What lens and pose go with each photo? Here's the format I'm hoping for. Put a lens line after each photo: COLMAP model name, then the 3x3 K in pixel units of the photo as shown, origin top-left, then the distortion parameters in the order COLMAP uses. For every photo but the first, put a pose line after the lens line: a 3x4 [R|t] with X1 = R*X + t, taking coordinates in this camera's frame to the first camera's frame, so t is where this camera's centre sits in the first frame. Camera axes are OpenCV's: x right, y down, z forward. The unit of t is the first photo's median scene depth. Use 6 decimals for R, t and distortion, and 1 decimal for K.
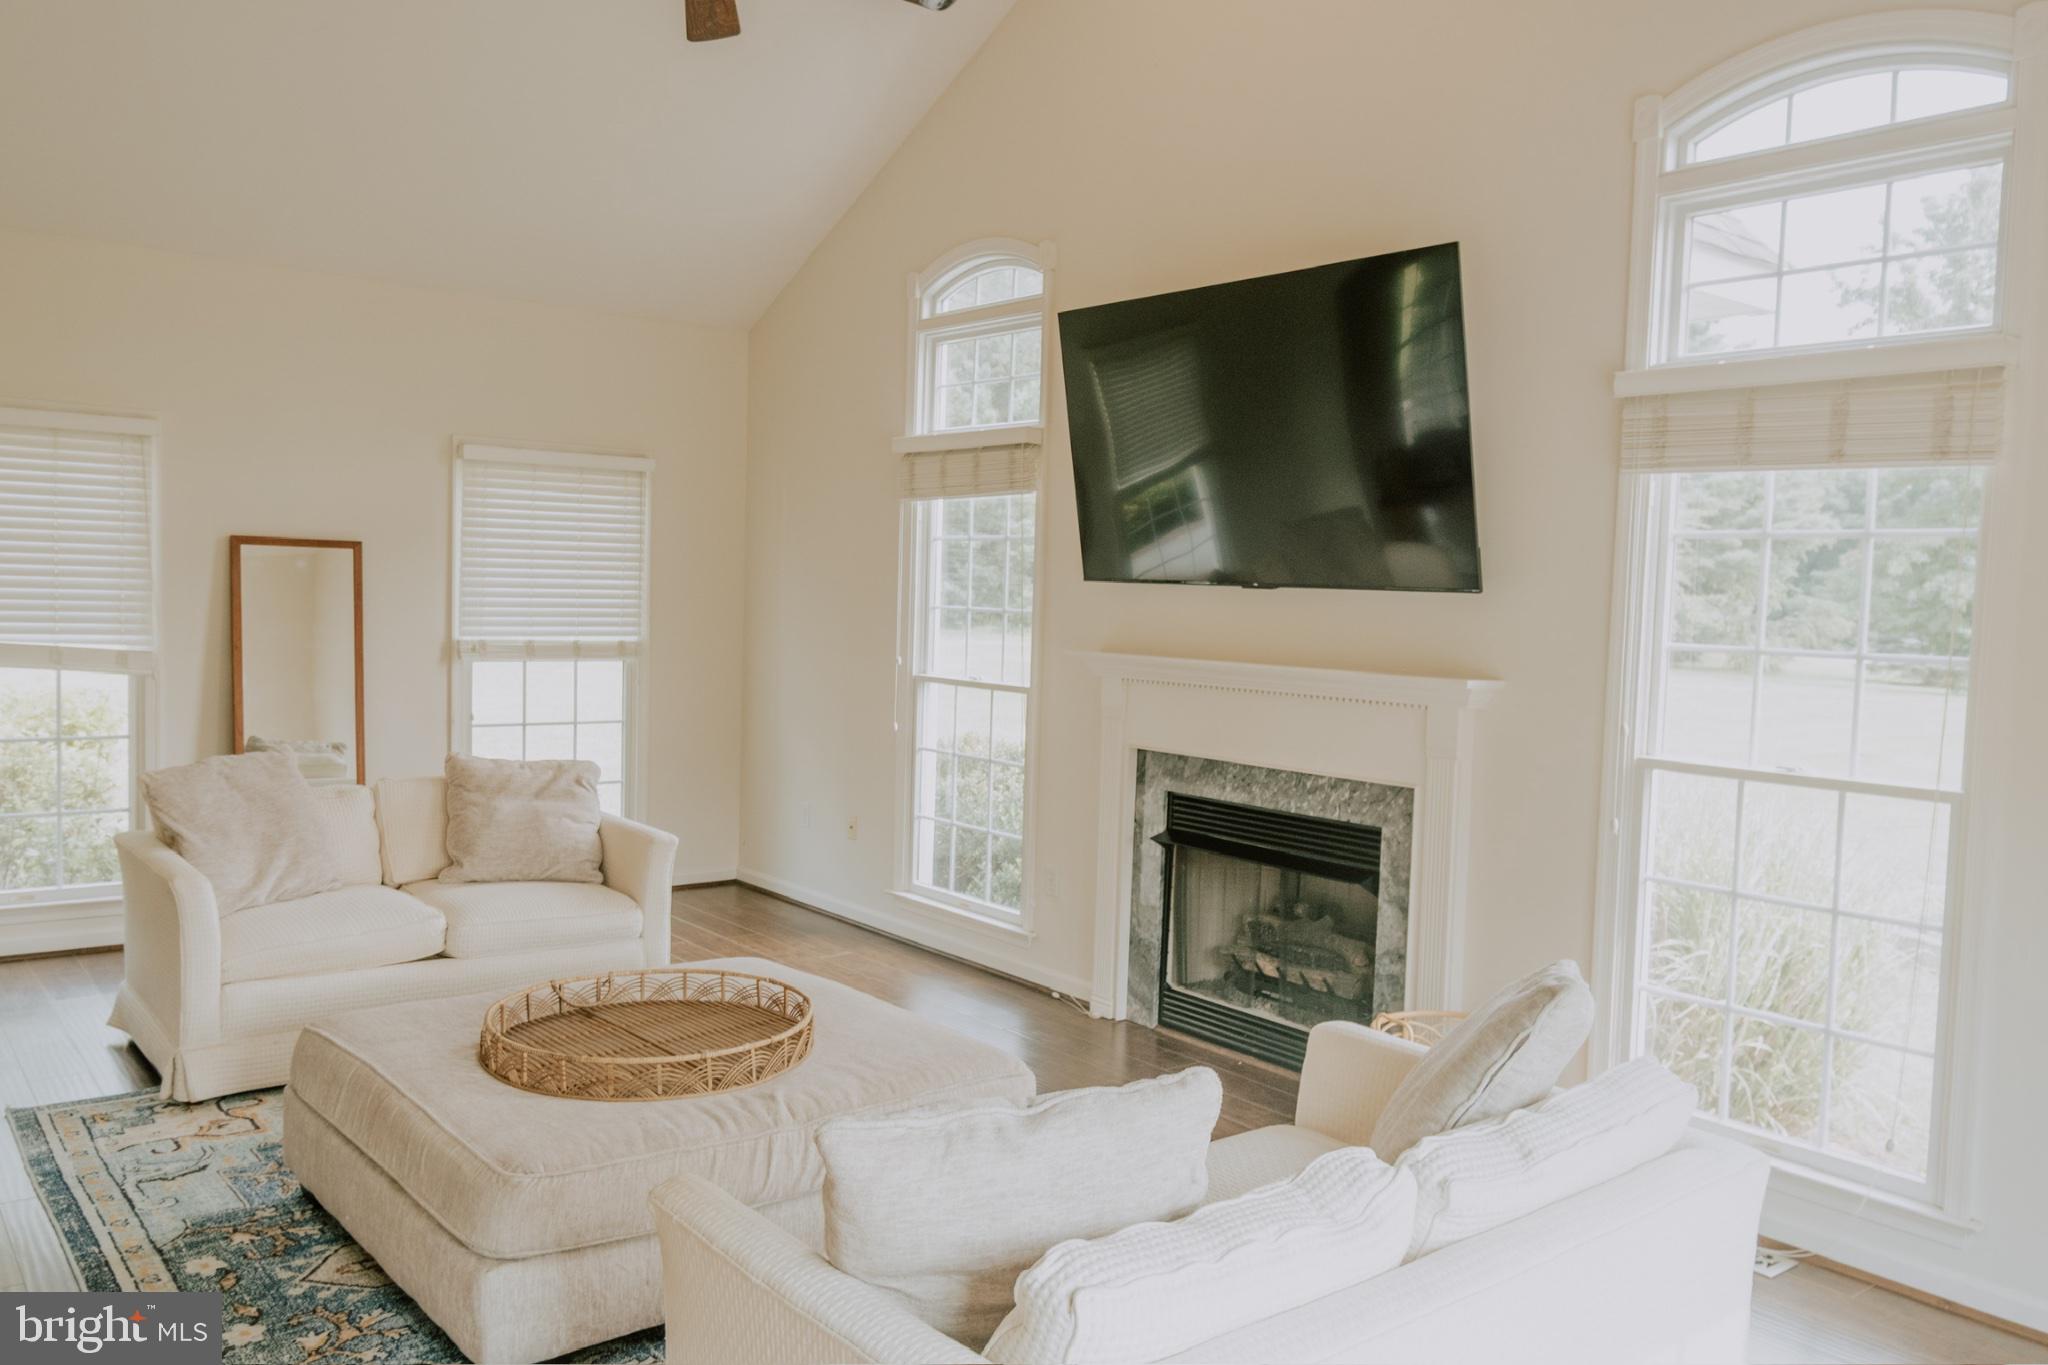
lens RADIAL K [[1548.5, 0, 1028.3], [0, 1548.5, 691.6], [0, 0, 1]] dist [-0.006330, -0.000380]
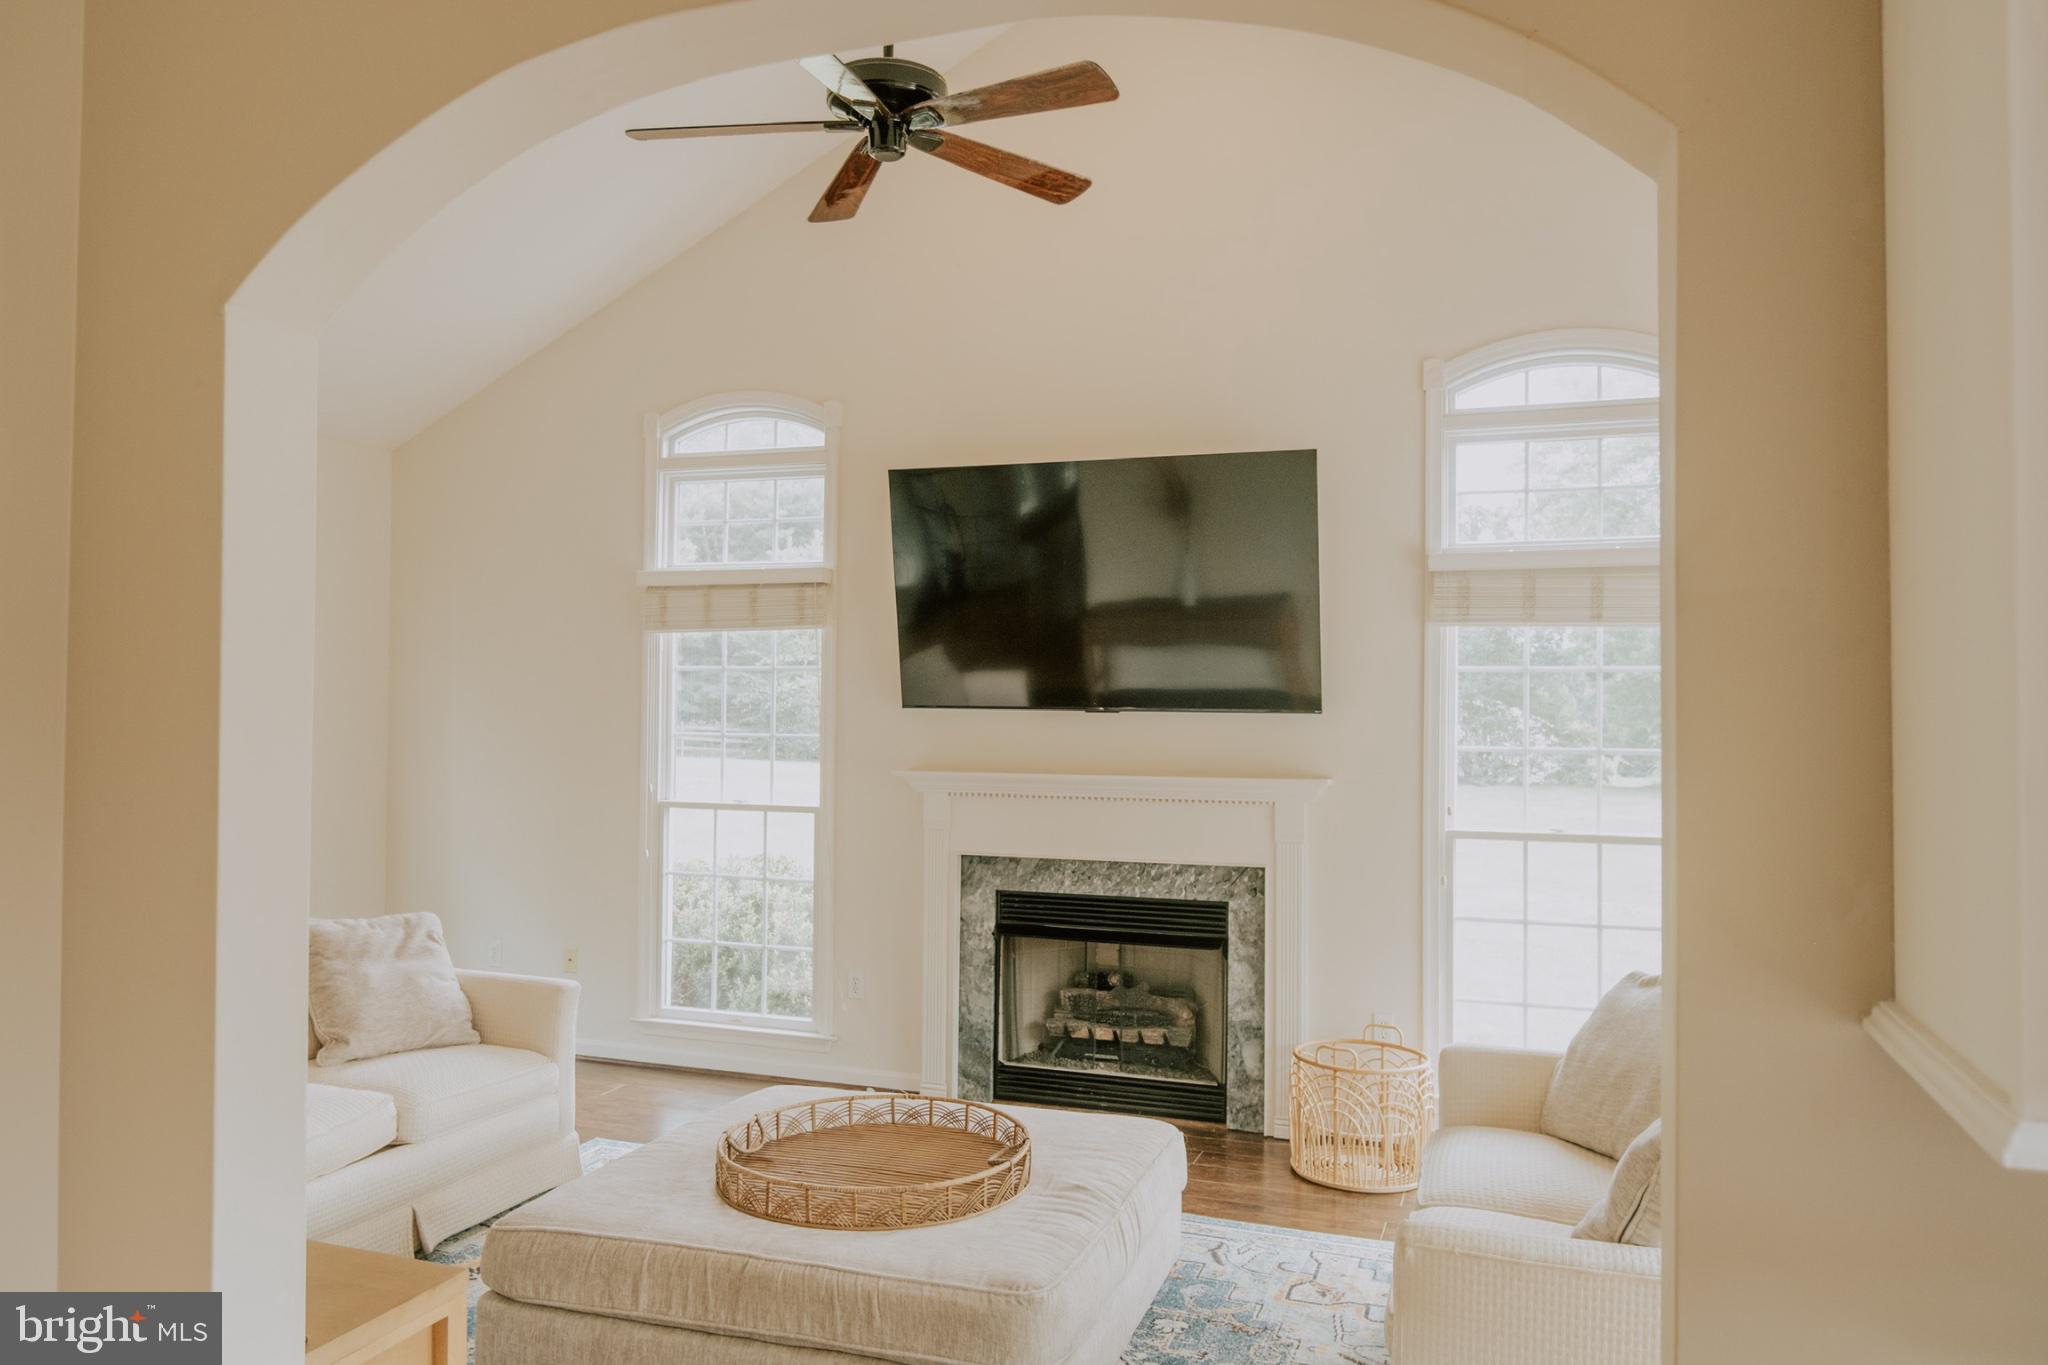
lens RADIAL K [[1447.9, 0, 1026.8], [0, 1447.9, 684.7], [0, 0, 1]] dist [0.001003, -0.008666]
pose [[0.852361, -0.013977, 0.522767, -0.447552], [0.052433, 0.996890, -0.058836, -0.022853], [-0.520319, 0.077559, 0.850443, 0.067909]]
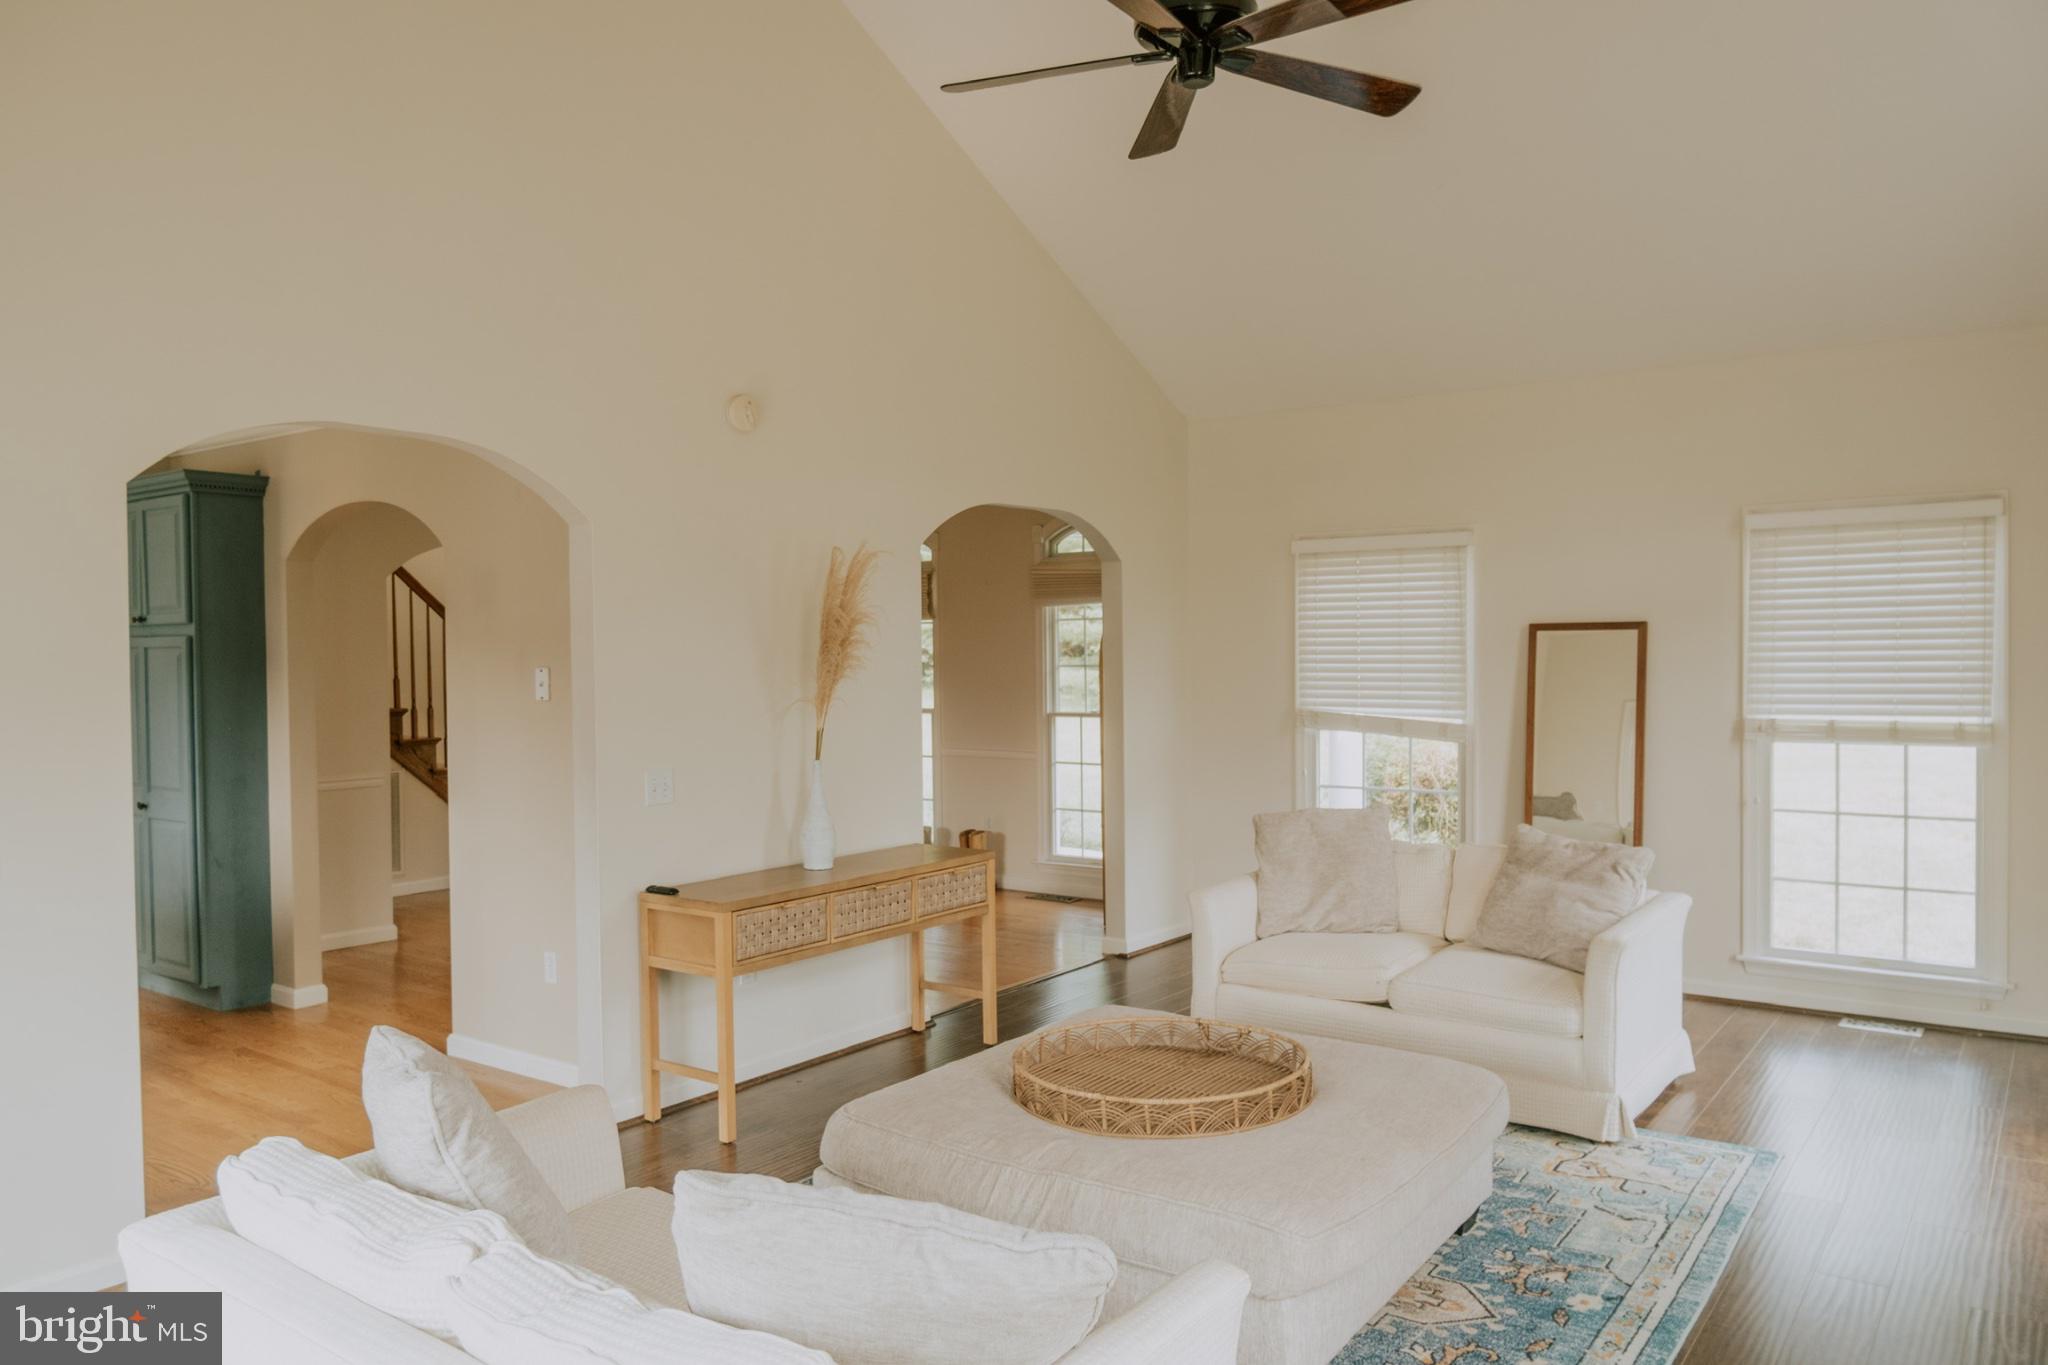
lens RADIAL K [[1437.7, 0, 1026.6], [0, 1437.7, 682.9], [0, 0, 1]] dist [-0.009628, -0.002746]
pose [[0.245080, -0.009947, -0.969452, 0.485221], [-0.045346, 0.998735, -0.021711, -0.019931], [0.968442, 0.049282, 0.244319, 0.441678]]
